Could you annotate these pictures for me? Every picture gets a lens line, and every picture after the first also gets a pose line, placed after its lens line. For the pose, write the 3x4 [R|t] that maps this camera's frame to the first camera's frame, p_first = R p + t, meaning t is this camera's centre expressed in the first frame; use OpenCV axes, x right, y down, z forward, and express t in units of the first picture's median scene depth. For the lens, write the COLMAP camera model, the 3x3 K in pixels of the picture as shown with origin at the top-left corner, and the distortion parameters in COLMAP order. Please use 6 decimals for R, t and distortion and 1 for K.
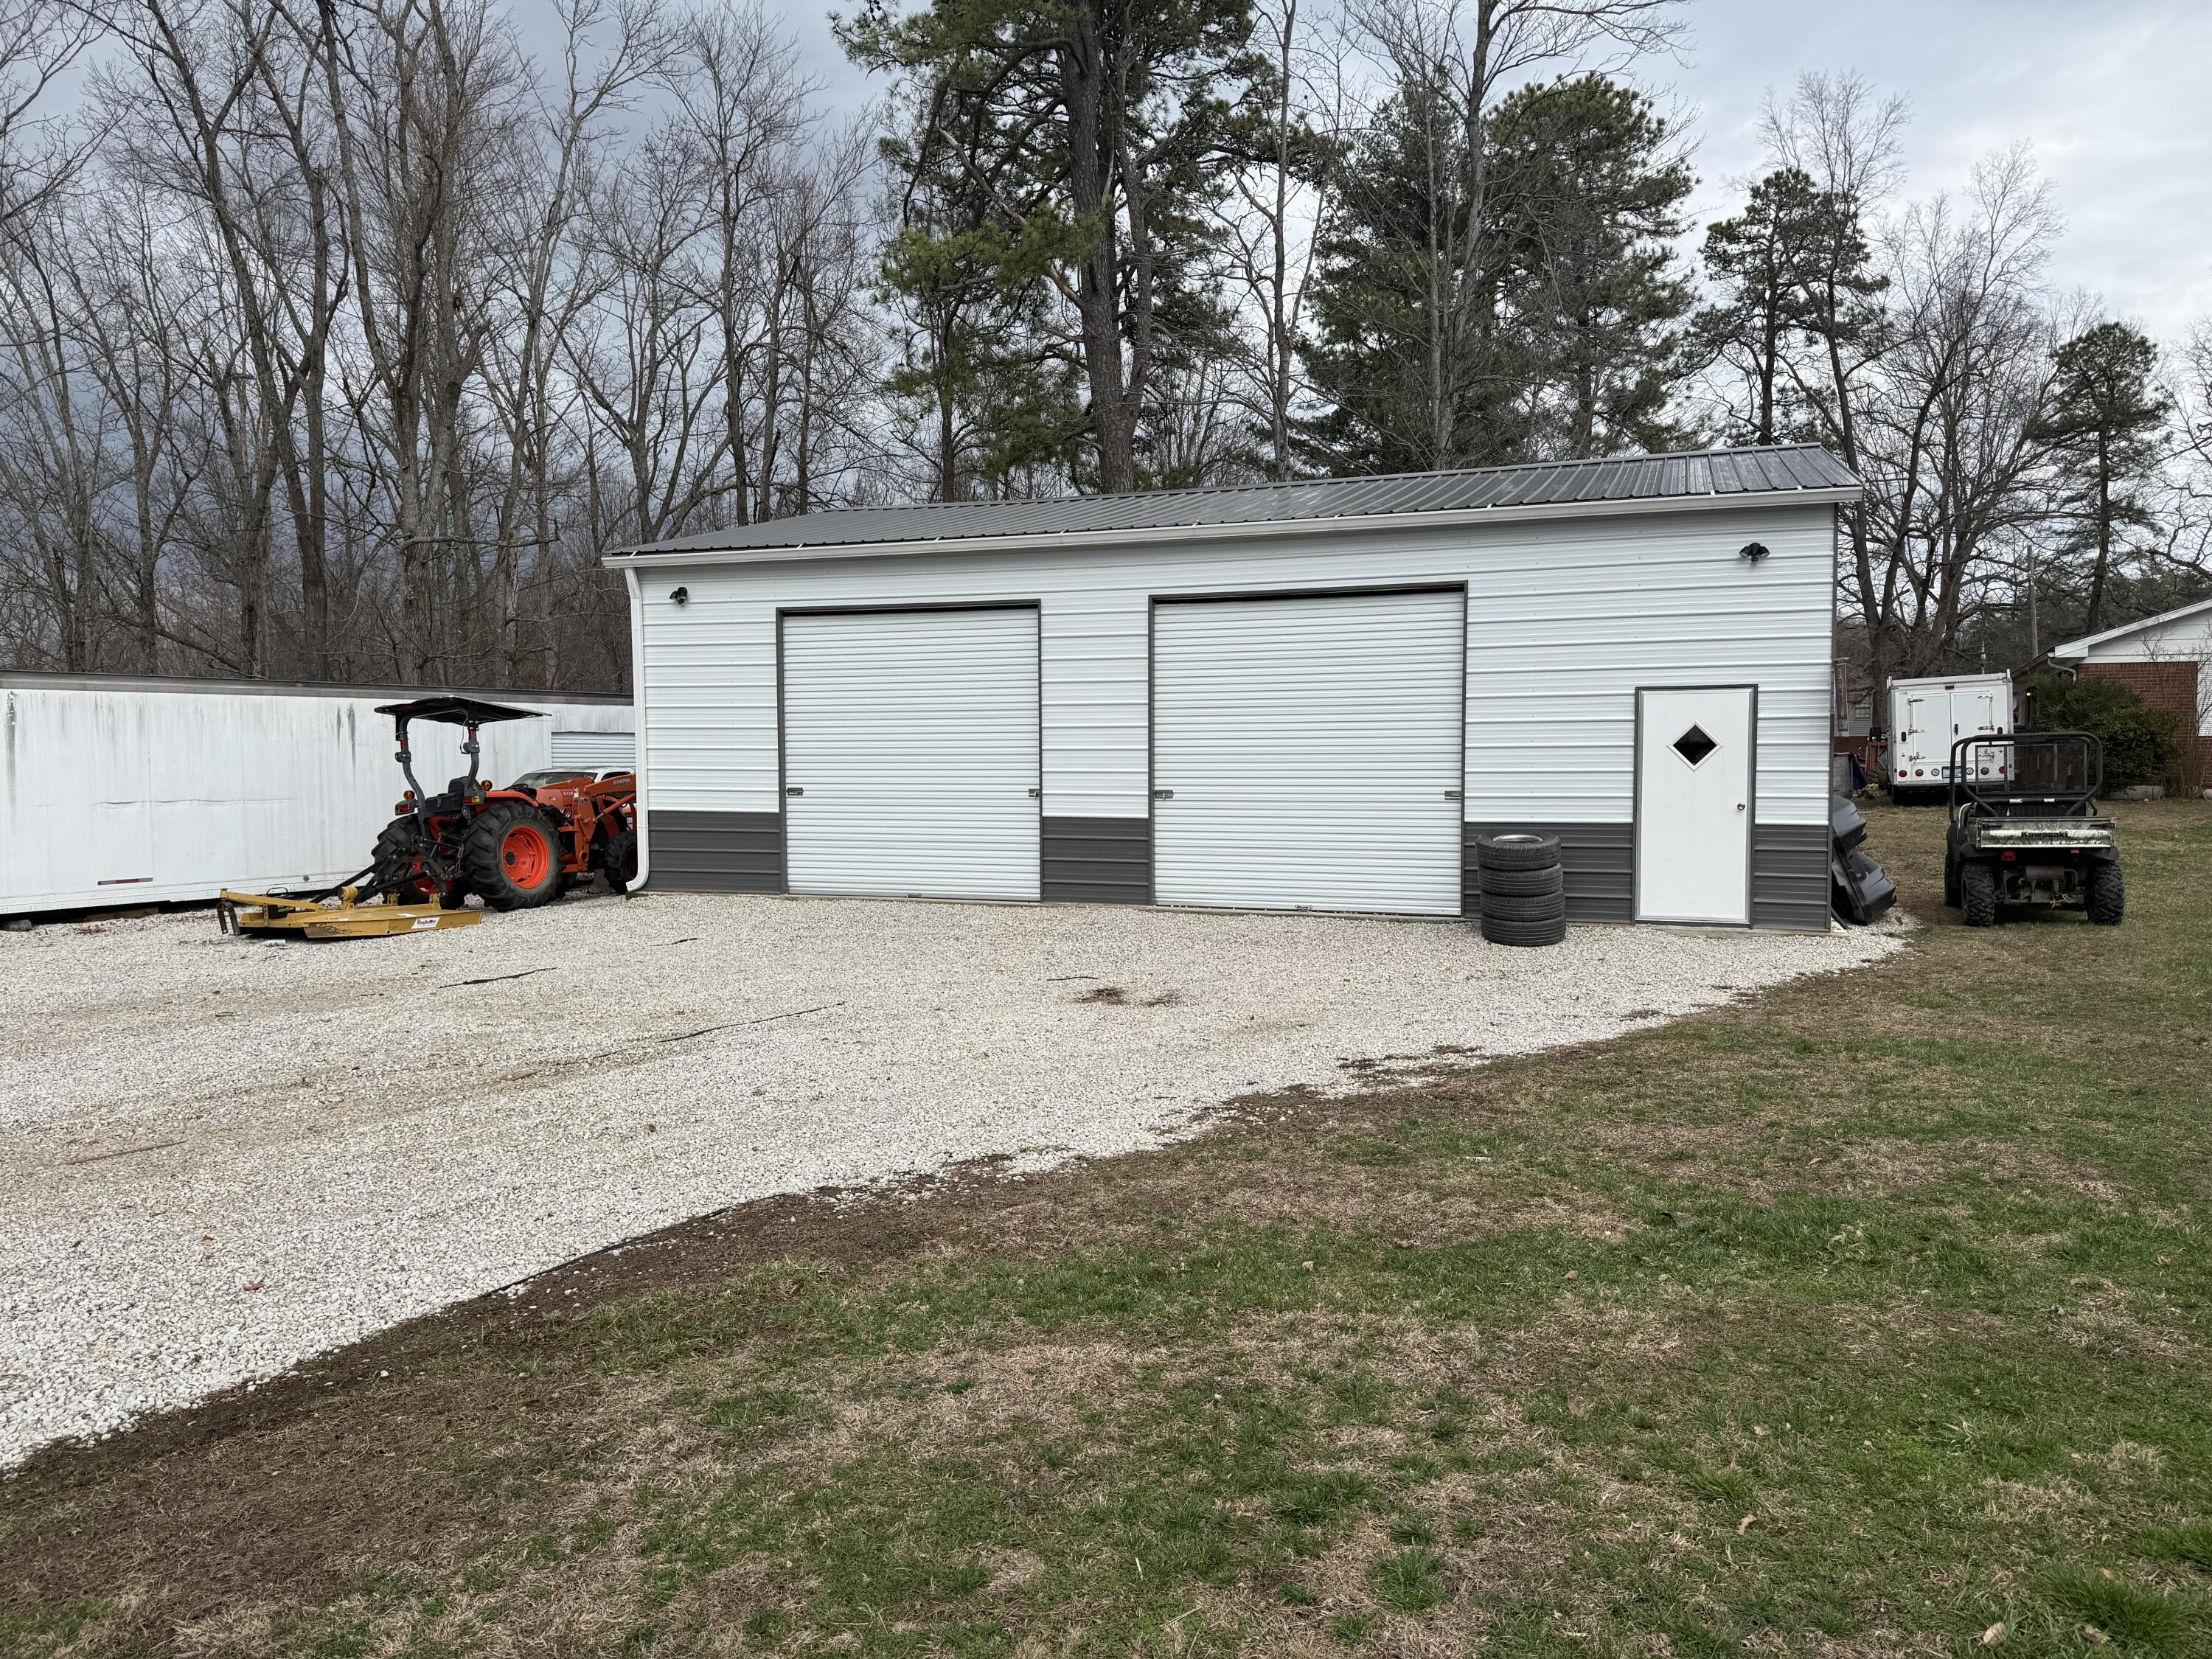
lens RADIAL K [[1545.9, 0, 1106.0], [0, 1545.9, 829.5], [0, 0, 1]] dist [0.171972, -0.241667]
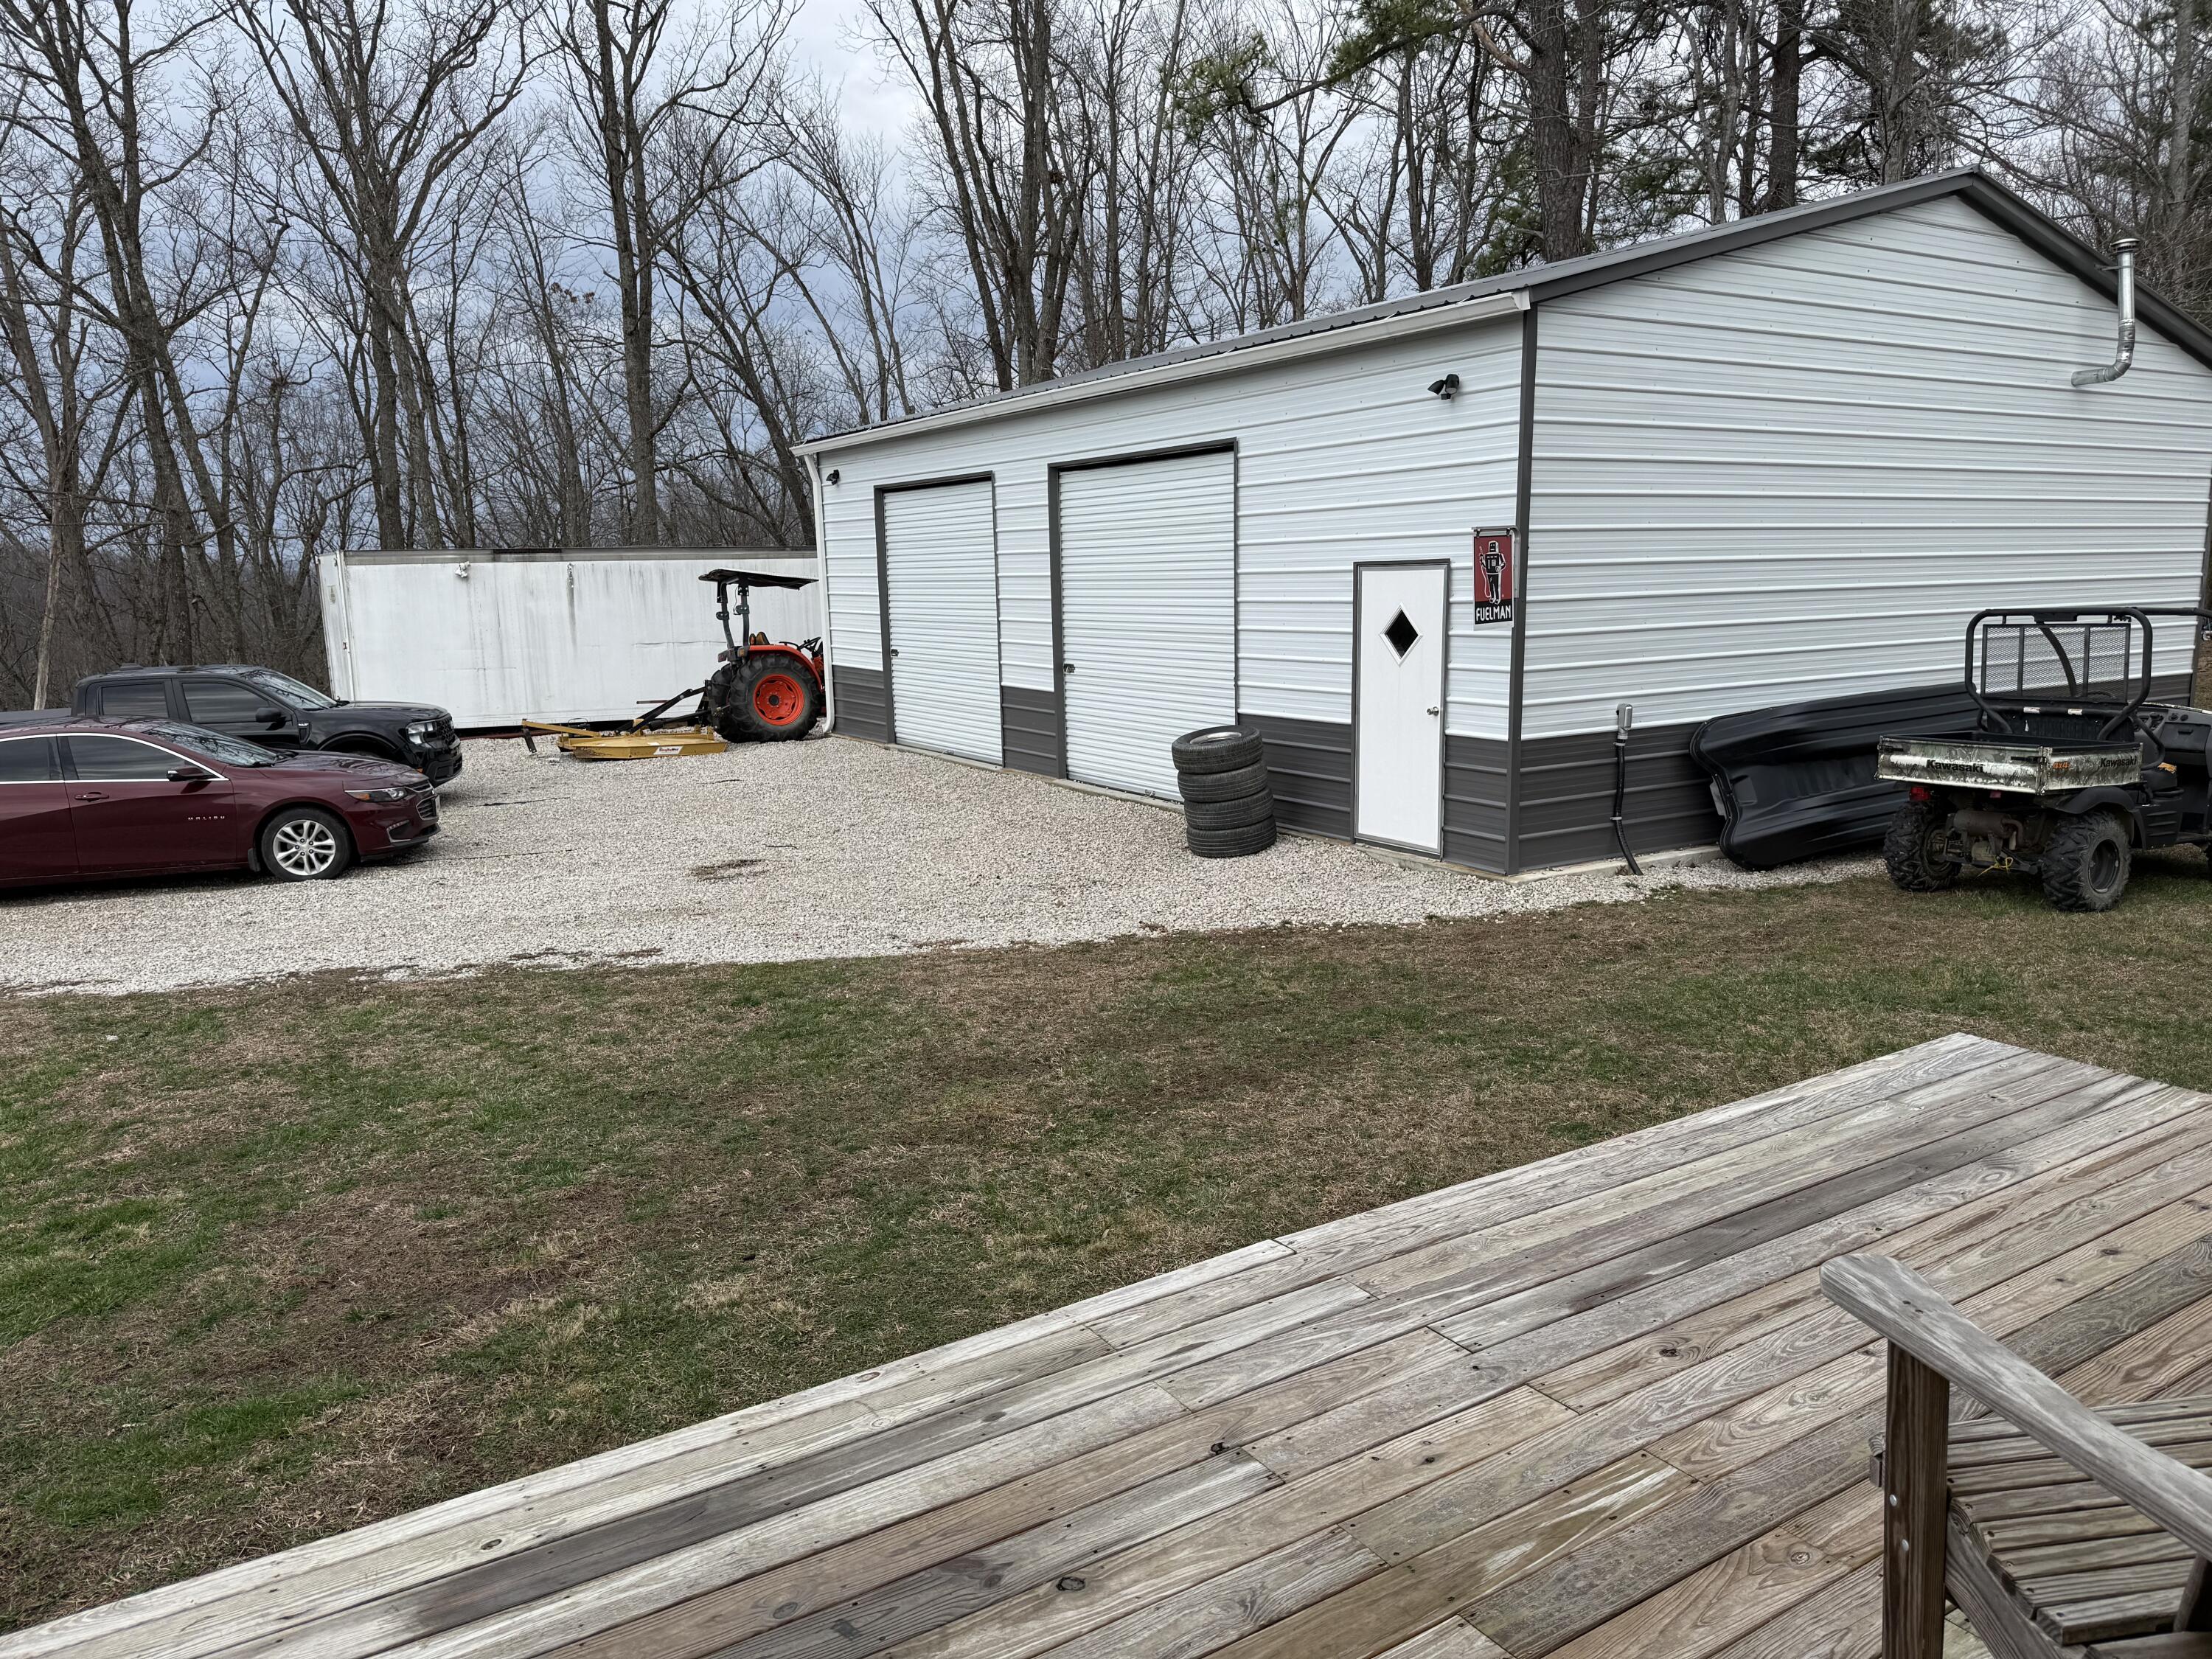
lens RADIAL K [[1545.9, 0, 1106.0], [0, 1545.9, 829.5], [0, 0, 1]] dist [0.171972, -0.241667]
pose [[0.781269, 0.091445, -0.617460, 0.718576], [-0.012853, 0.991357, 0.130557, -0.053233], [0.624062, -0.094064, 0.775692, 0.246362]]
